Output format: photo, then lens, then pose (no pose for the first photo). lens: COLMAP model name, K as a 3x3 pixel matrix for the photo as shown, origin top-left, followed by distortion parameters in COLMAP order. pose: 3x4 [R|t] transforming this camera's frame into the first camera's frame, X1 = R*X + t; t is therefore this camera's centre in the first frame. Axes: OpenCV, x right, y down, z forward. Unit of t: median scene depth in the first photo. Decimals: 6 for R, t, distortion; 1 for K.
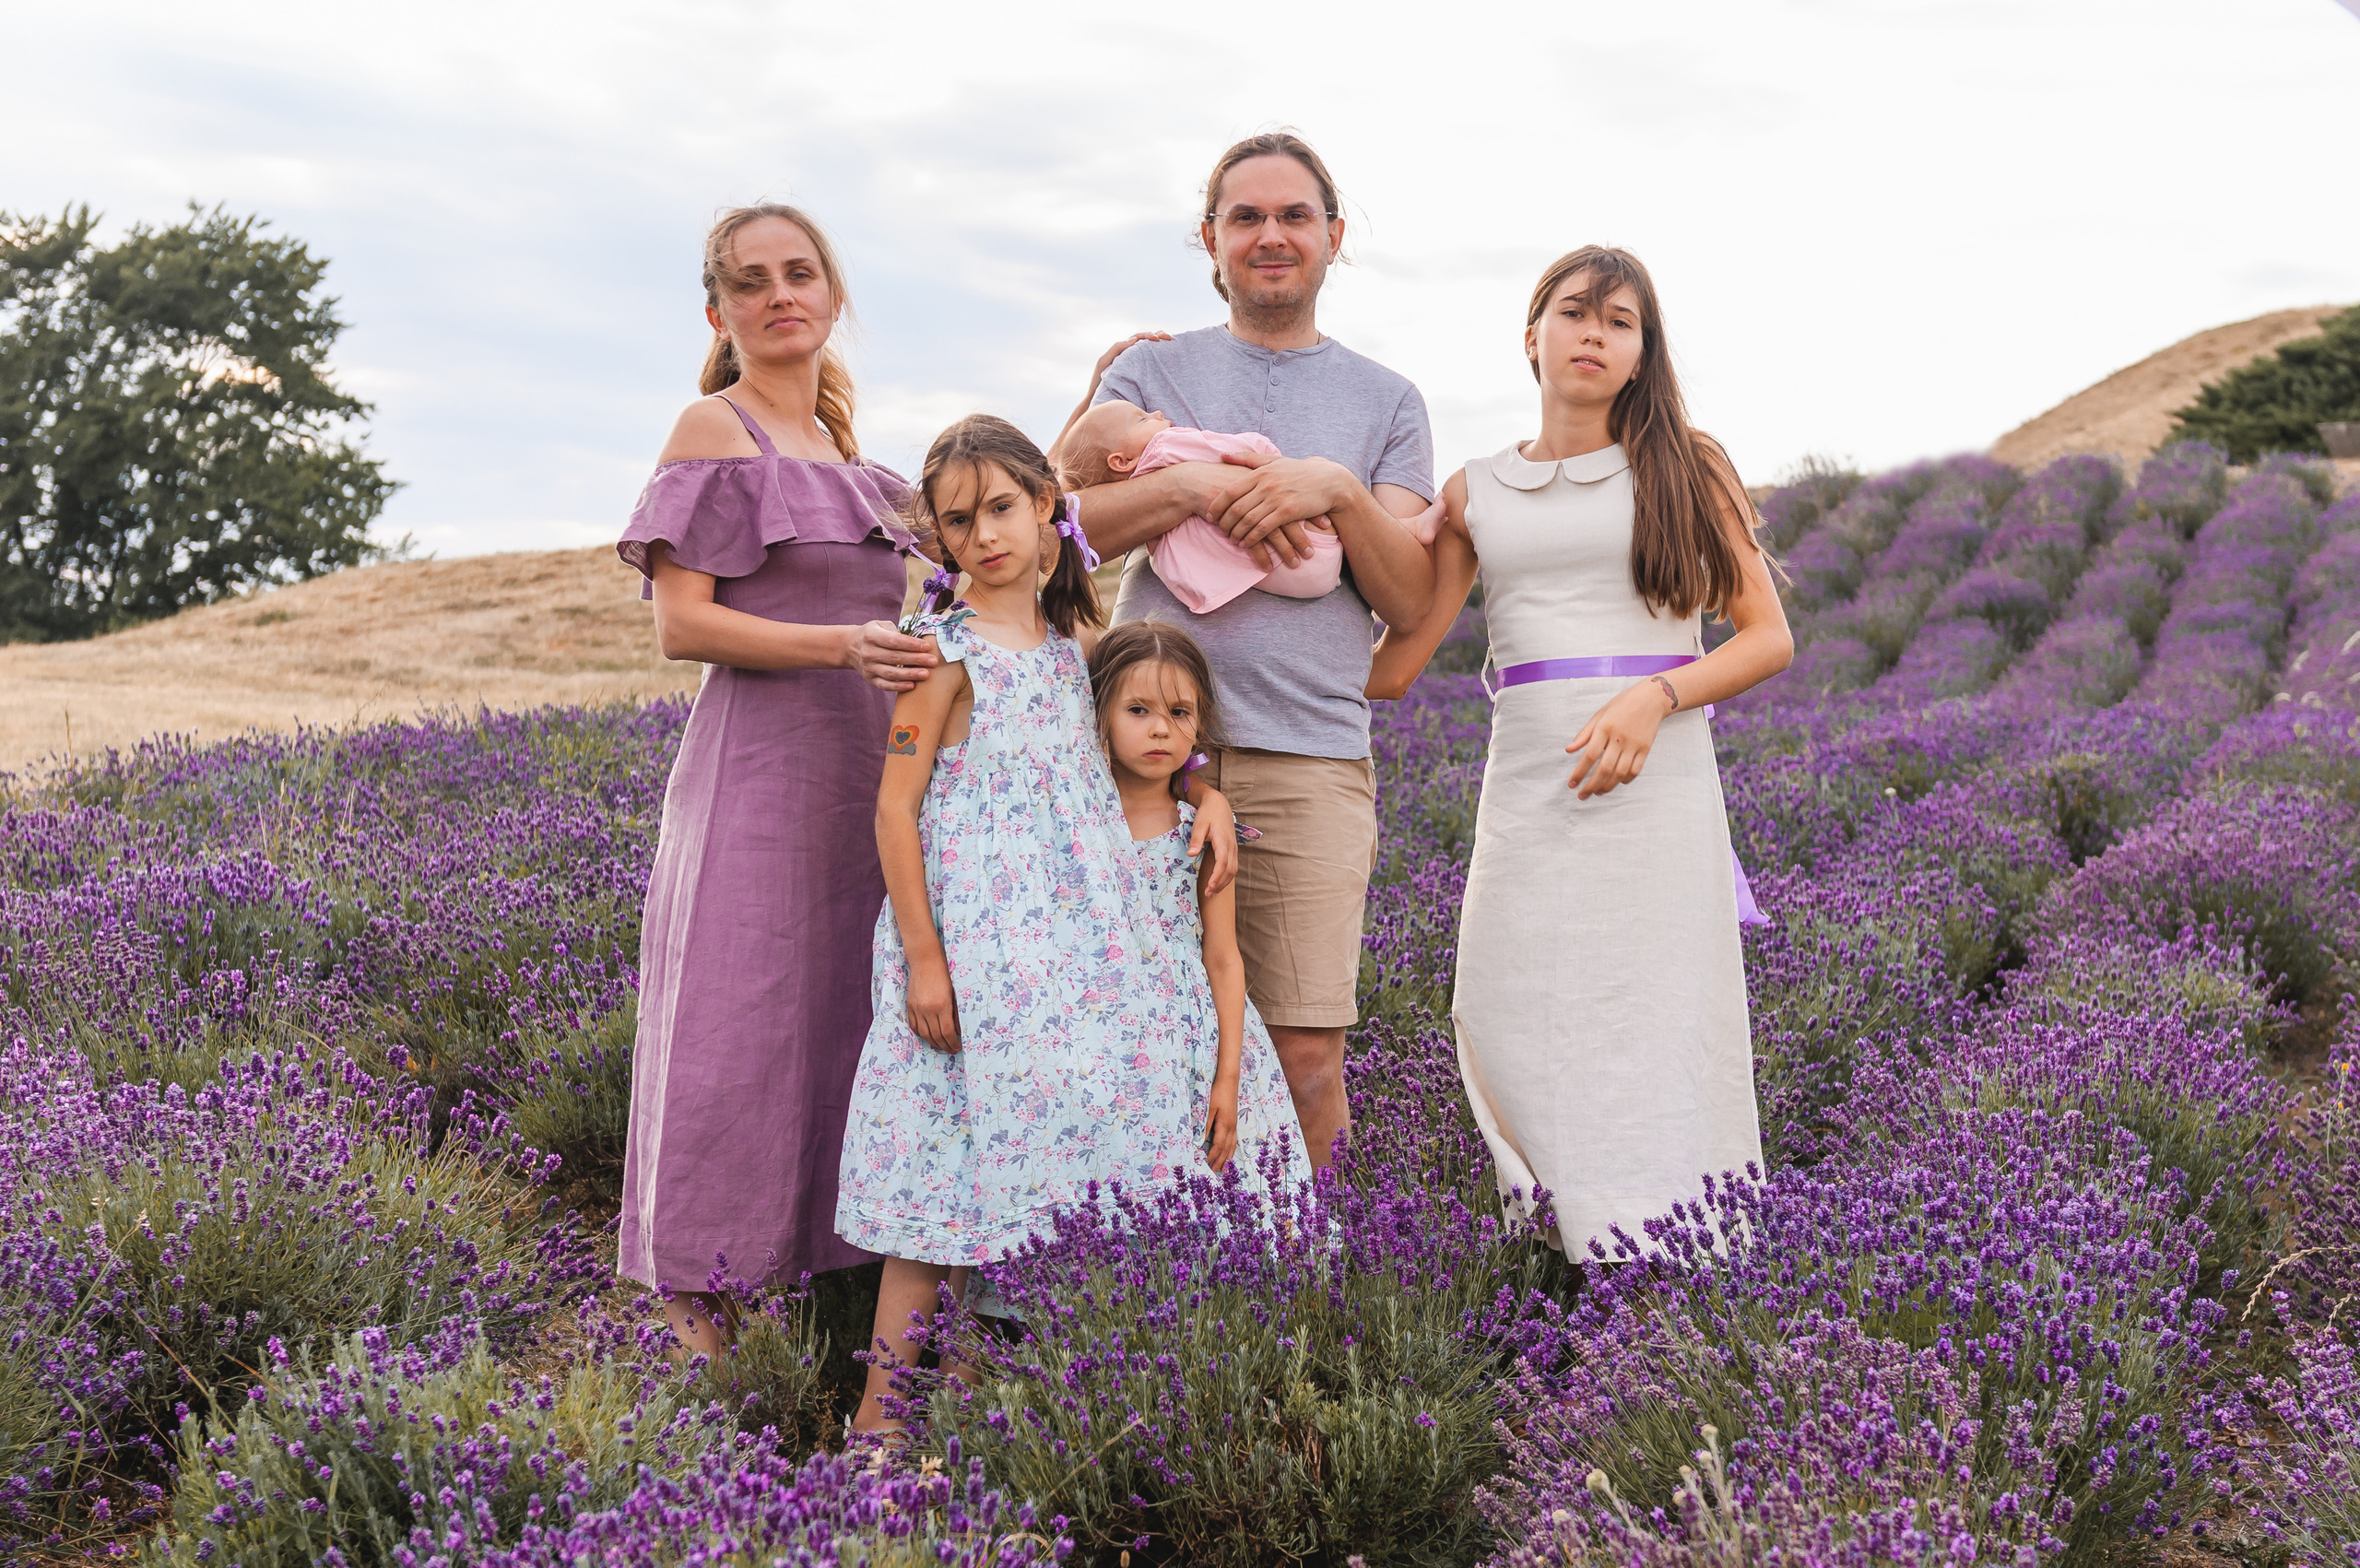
lens RADIAL K [[4056.6, 0, 1183.6], [0, 4056.6, 846.2], [0, 0, 1]] dist [-0.037542, -0.045662]
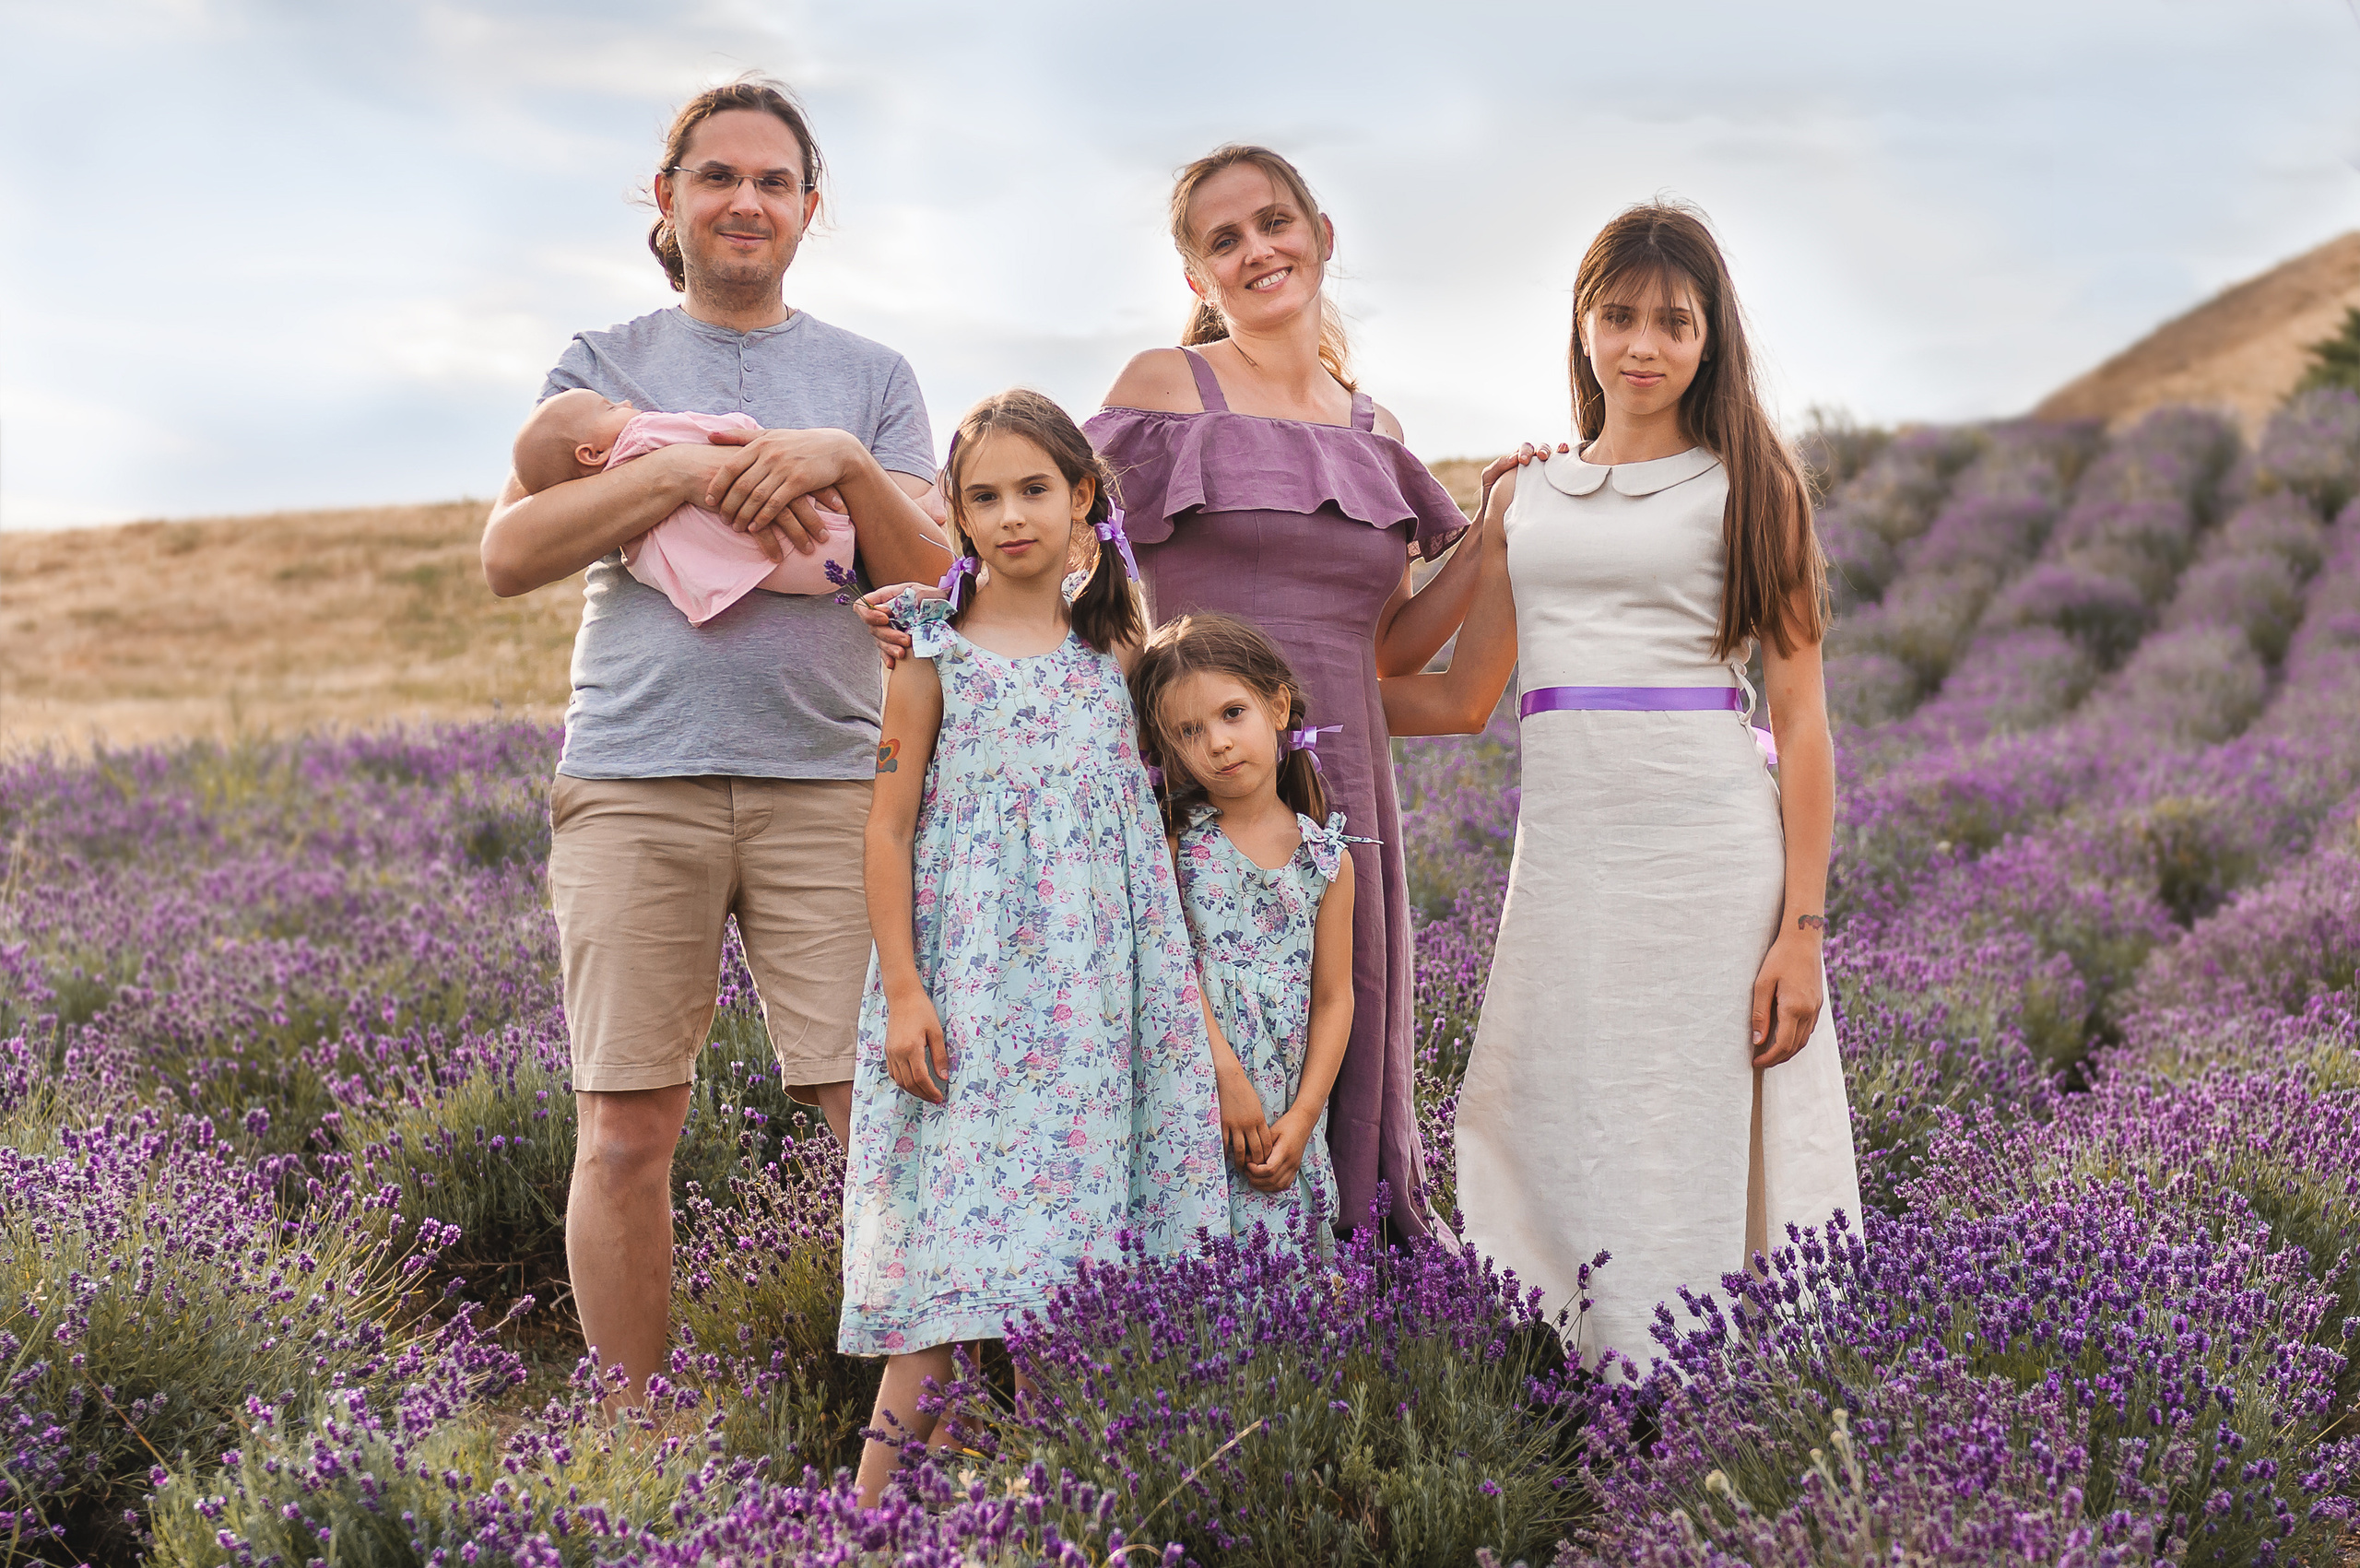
lens RADIAL K [[5603.1, 0, 1180.0], [0, 5603.1, 784.0], [0, 0, 1]] dist [-0.080107, -0.285915]
pose [[0.999205, 0.000541, 0.039871, -0.049644], [0.000578, 0.999607, -0.028037, 0.013701], [-0.039871, 0.028038, 0.998811, -0.219507]]
